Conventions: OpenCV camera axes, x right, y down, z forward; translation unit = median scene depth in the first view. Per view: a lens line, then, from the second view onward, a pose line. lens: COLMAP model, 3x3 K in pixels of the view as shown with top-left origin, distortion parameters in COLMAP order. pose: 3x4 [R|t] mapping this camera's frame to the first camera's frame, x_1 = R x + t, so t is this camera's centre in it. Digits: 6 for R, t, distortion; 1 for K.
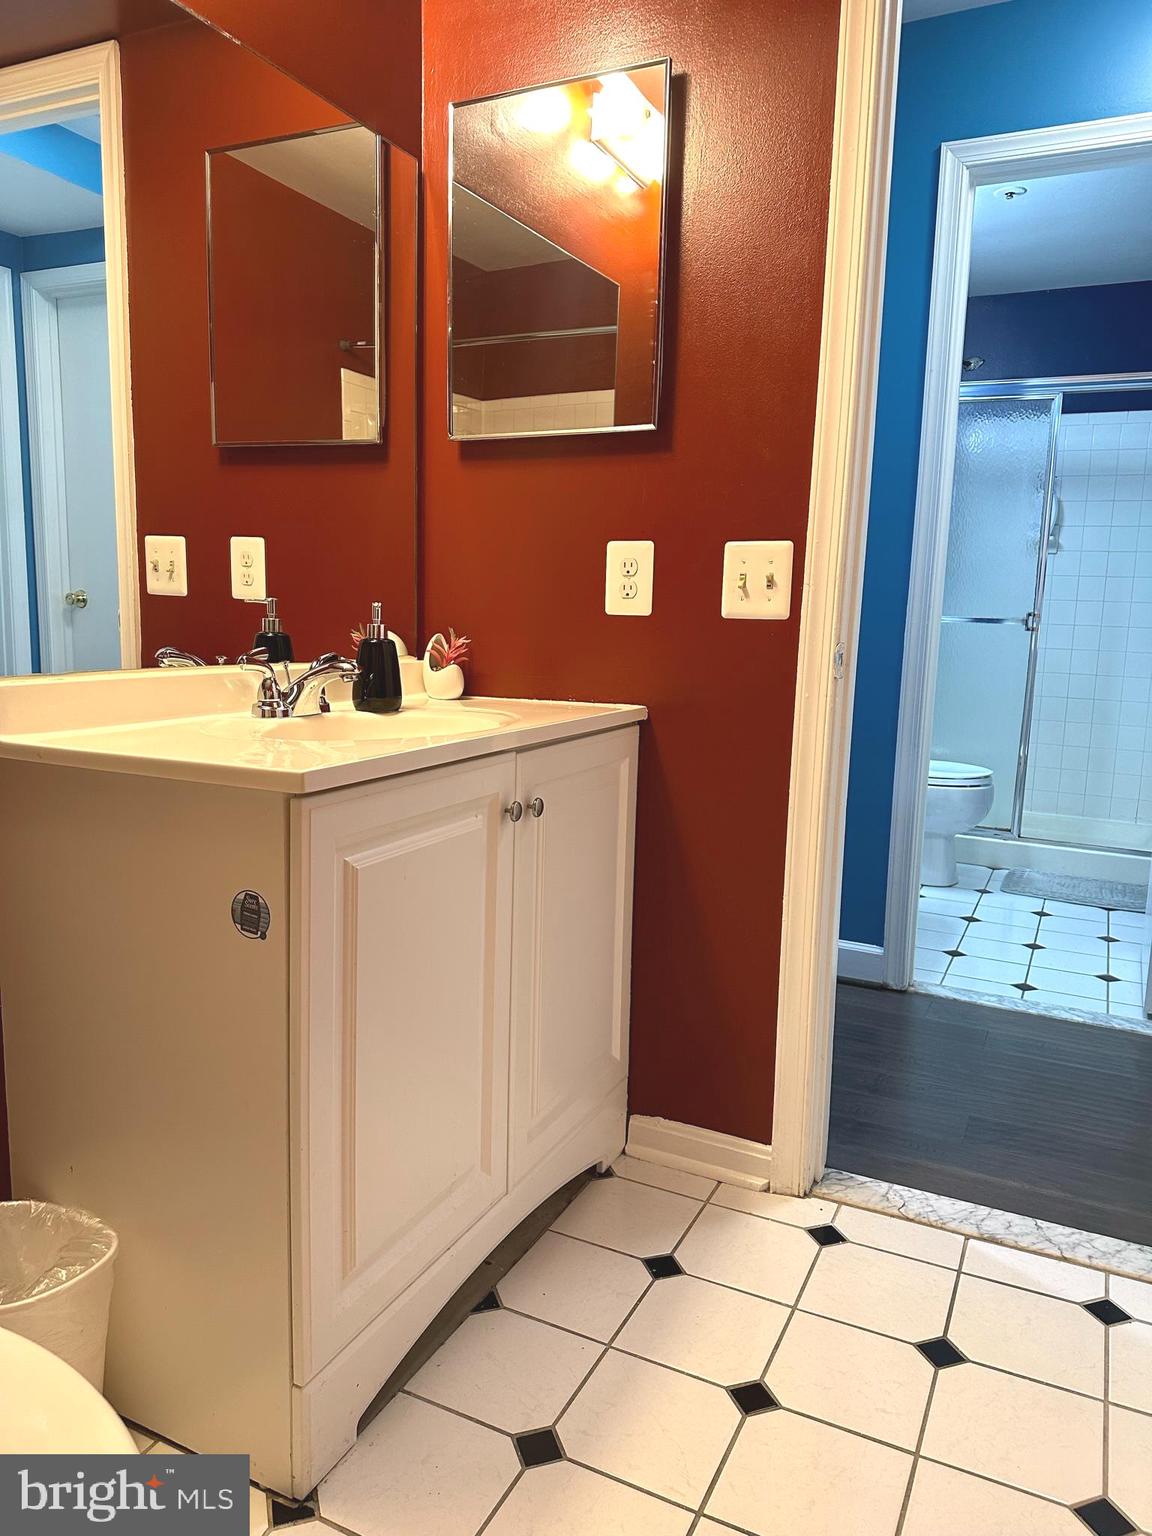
lens RADIAL K [[1092.9, 0, 576.0], [0, 1092.9, 768.0], [0, 0, 1]] dist [0.062274, -0.059092]
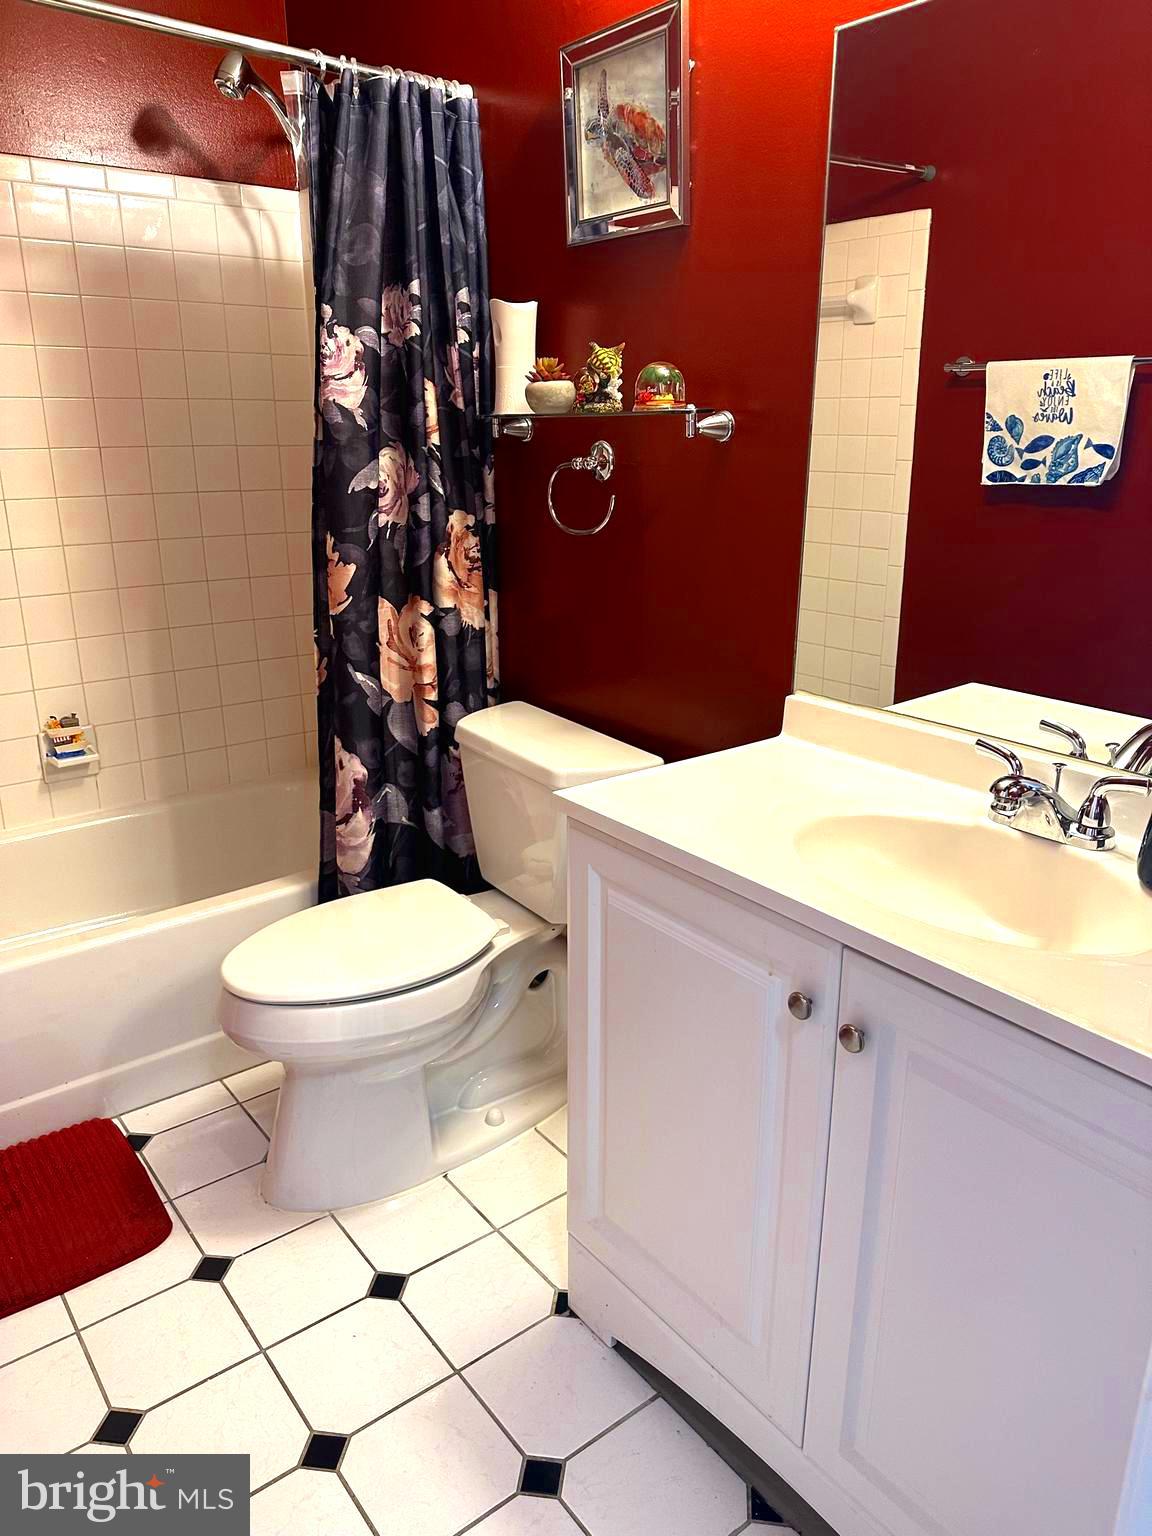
lens RADIAL K [[1092.9, 0, 576.0], [0, 1092.9, 768.0], [0, 0, 1]] dist [0.062274, -0.059092]
pose [[-0.435934, 0.251161, -0.864222, 0.666318], [-0.155689, 0.924746, 0.347283, -0.371482], [0.886410, 0.285942, -0.364026, 1.163036]]
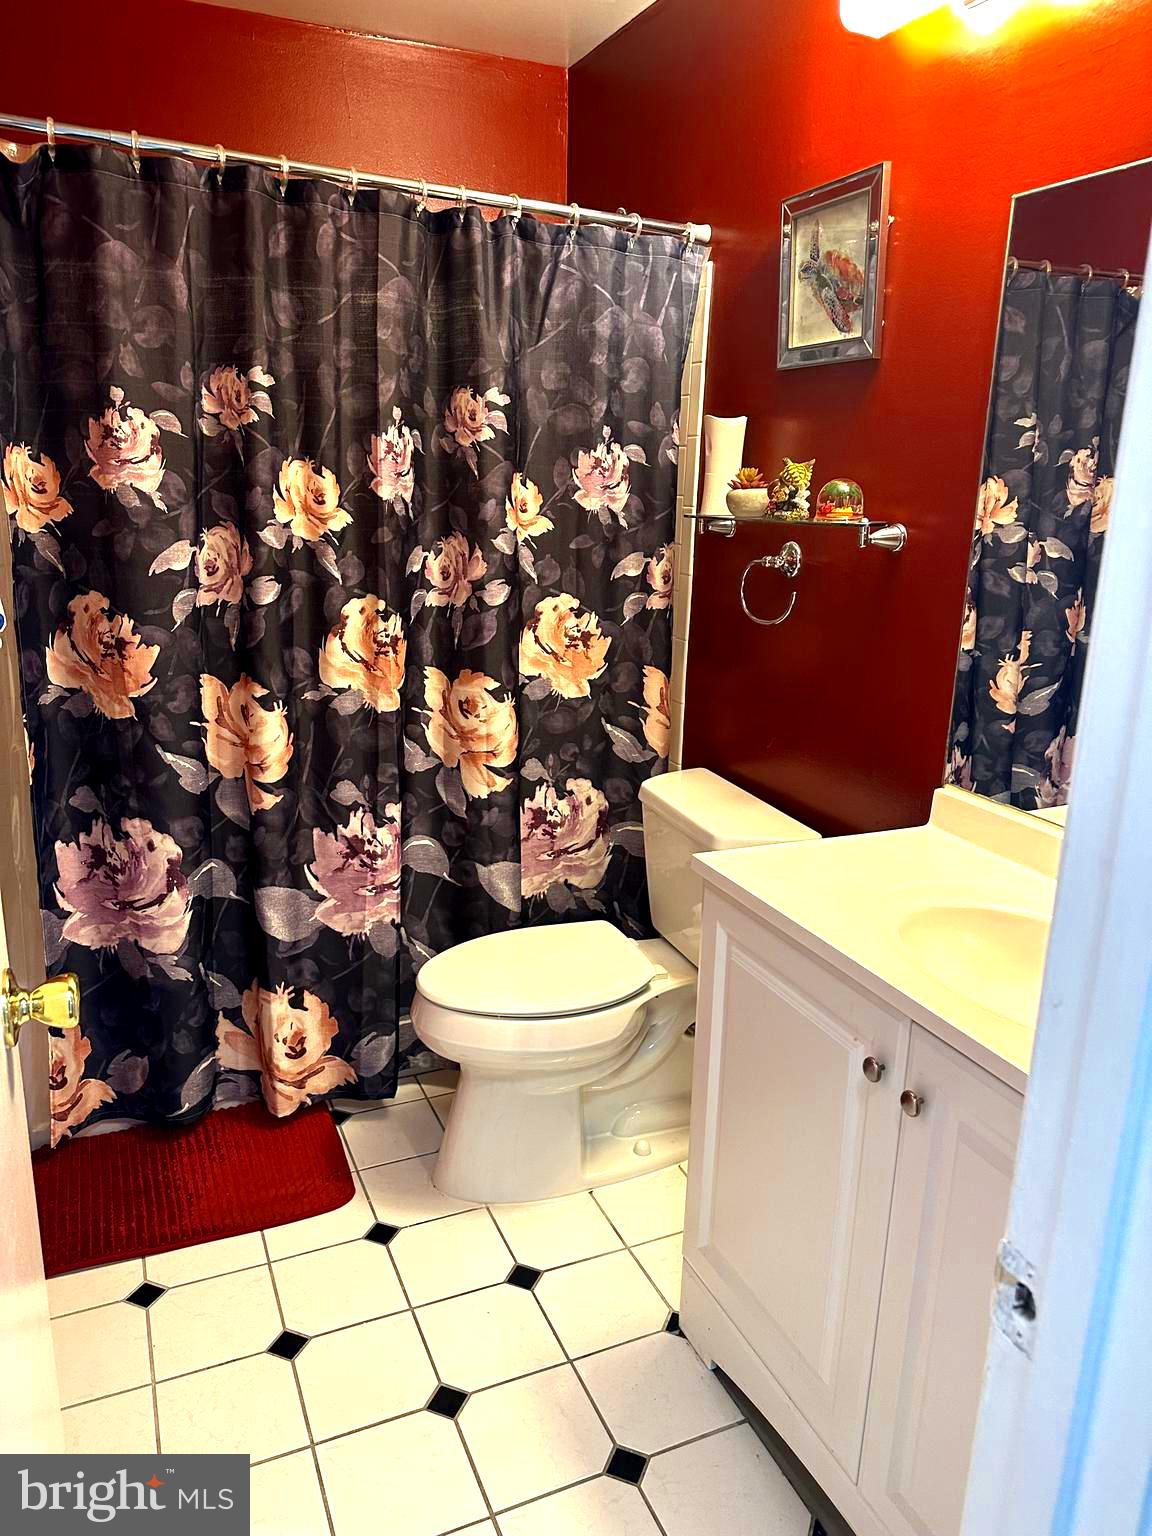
lens RADIAL K [[1098.1, 0, 585.4], [0, 1098.1, 768.0], [0, 0, 1]] dist [0.117863, -0.147739]
pose [[-0.635282, 0.163820, -0.754705, 0.748121], [-0.165444, 0.925685, 0.340198, -0.464380], [0.754351, 0.340983, -0.560968, 1.326007]]
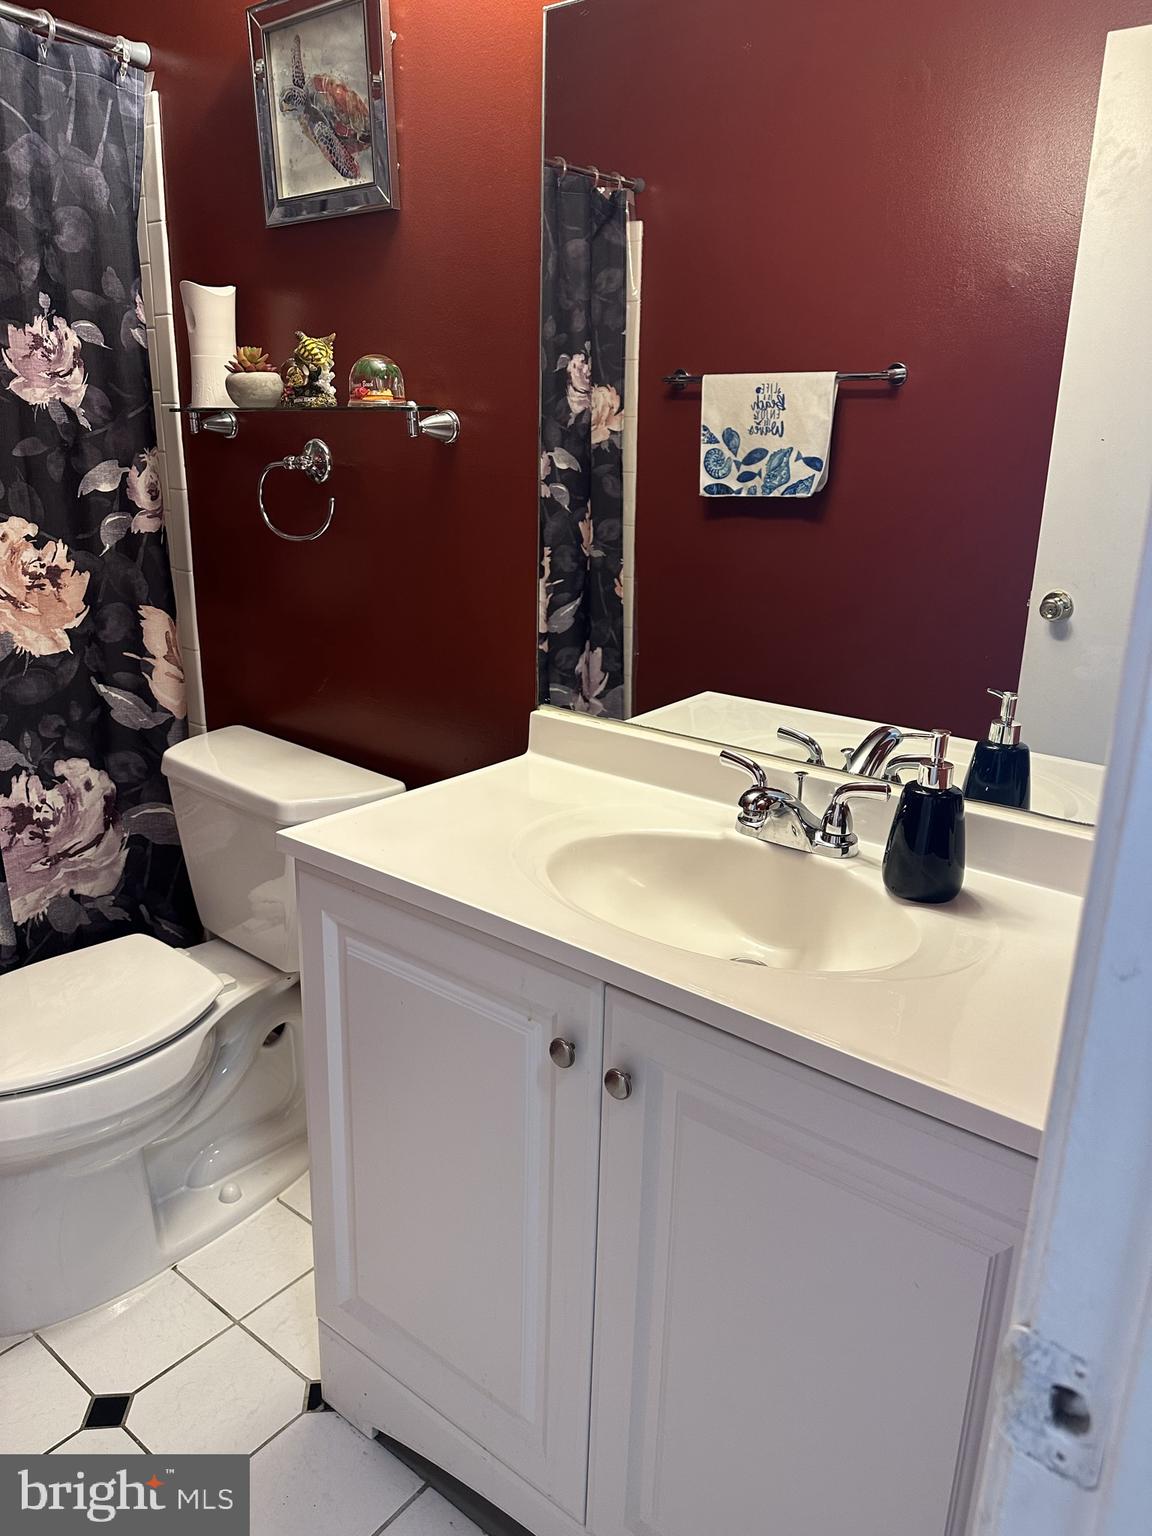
lens RADIAL K [[1110.7, 0, 567.3], [0, 1110.7, 772.9], [0, 0, 1]] dist [0.030277, -0.040418]
pose [[-0.219360, 0.260719, -0.940163, 0.591858], [-0.183940, 0.935301, 0.302288, -0.358620], [0.958148, 0.239243, -0.157211, 1.139756]]
